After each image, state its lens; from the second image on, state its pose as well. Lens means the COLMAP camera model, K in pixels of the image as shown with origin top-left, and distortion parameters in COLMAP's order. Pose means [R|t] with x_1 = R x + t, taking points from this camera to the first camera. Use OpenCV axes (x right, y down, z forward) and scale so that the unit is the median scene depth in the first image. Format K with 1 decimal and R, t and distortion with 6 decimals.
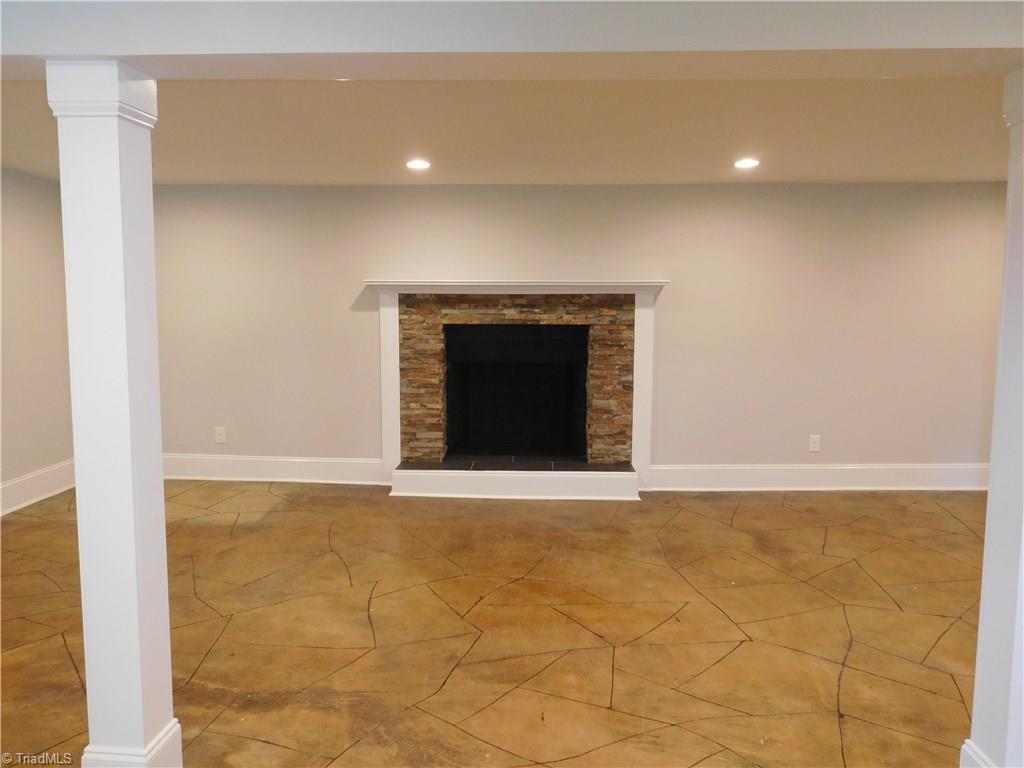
lens RADIAL K [[766.0, 0, 513.9], [0, 766.0, 383.6], [0, 0, 1]] dist [-0.039408, 0.021054]
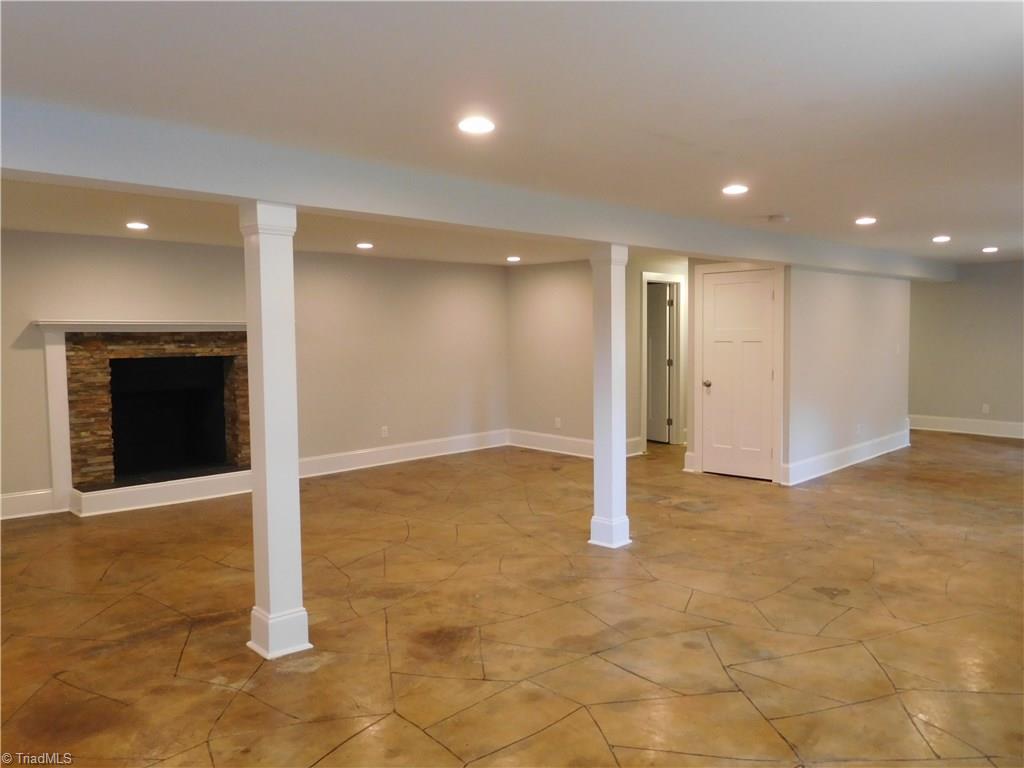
lens RADIAL K [[766.0, 0, 509.4], [0, 766.0, 381.5], [0, 0, 1]] dist [-0.039408, 0.021054]
pose [[0.673142, -0.052432, 0.737652, -0.520903], [0.089353, 0.995942, -0.010747, 0.019866], [-0.734095, 0.073146, 0.675096, -0.181905]]
